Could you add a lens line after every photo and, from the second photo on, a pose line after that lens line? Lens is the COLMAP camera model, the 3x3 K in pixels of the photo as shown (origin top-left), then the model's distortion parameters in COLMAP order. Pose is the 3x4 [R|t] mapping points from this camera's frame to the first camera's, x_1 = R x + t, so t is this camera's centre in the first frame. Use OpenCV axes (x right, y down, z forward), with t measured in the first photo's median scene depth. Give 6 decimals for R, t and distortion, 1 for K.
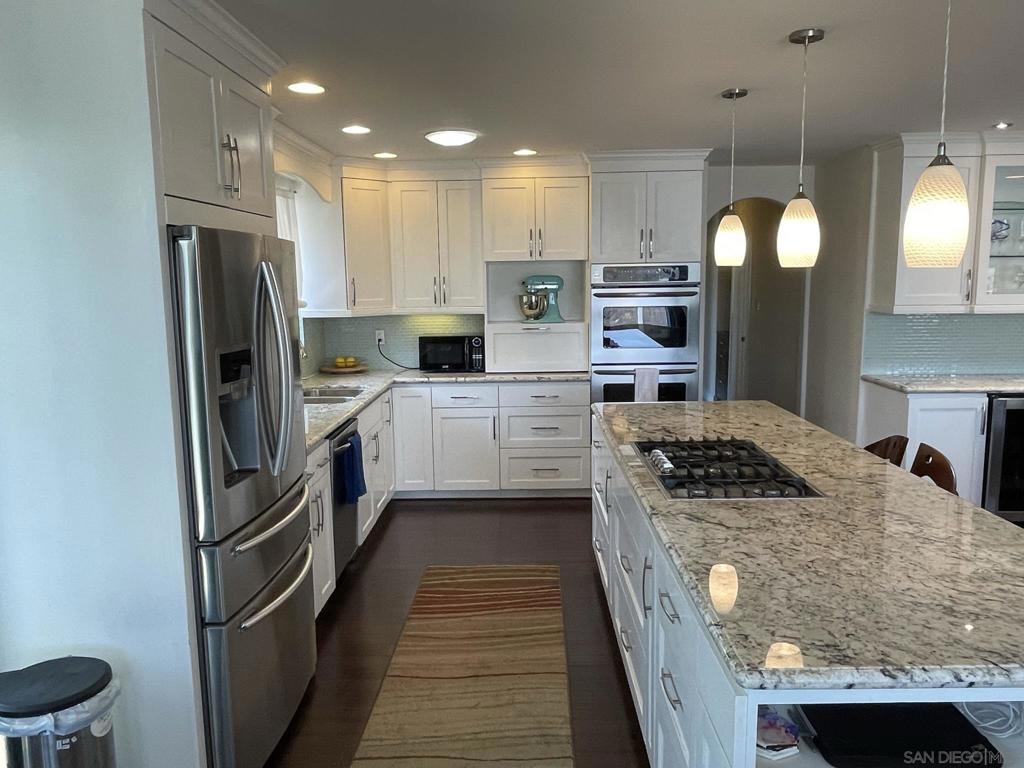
lens RADIAL K [[773.0, 0, 512.6], [0, 773.0, 387.6], [0, 0, 1]] dist [-0.001267, -0.005645]
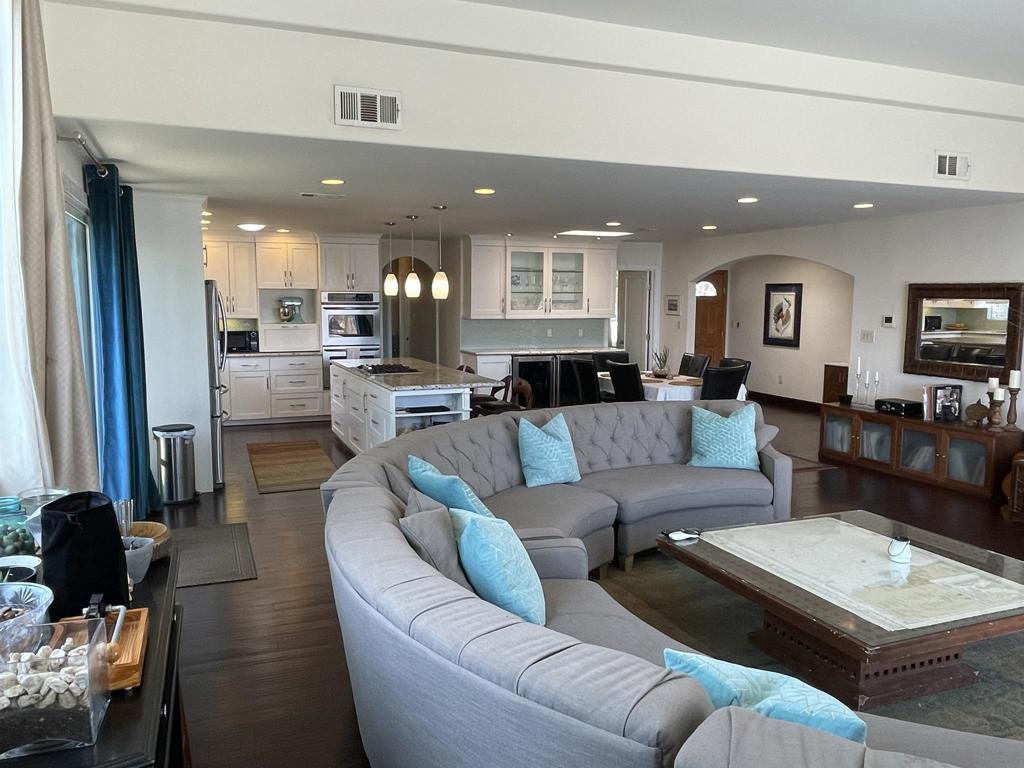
lens RADIAL K [[773.0, 0, 513.1], [0, 773.0, 383.7], [0, 0, 1]] dist [-0.001267, -0.005645]
pose [[0.919203, -0.026262, 0.392906, -0.201967], [0.037431, 0.999083, -0.020790, 0.112792], [-0.392000, 0.033818, 0.919343, -0.848041]]
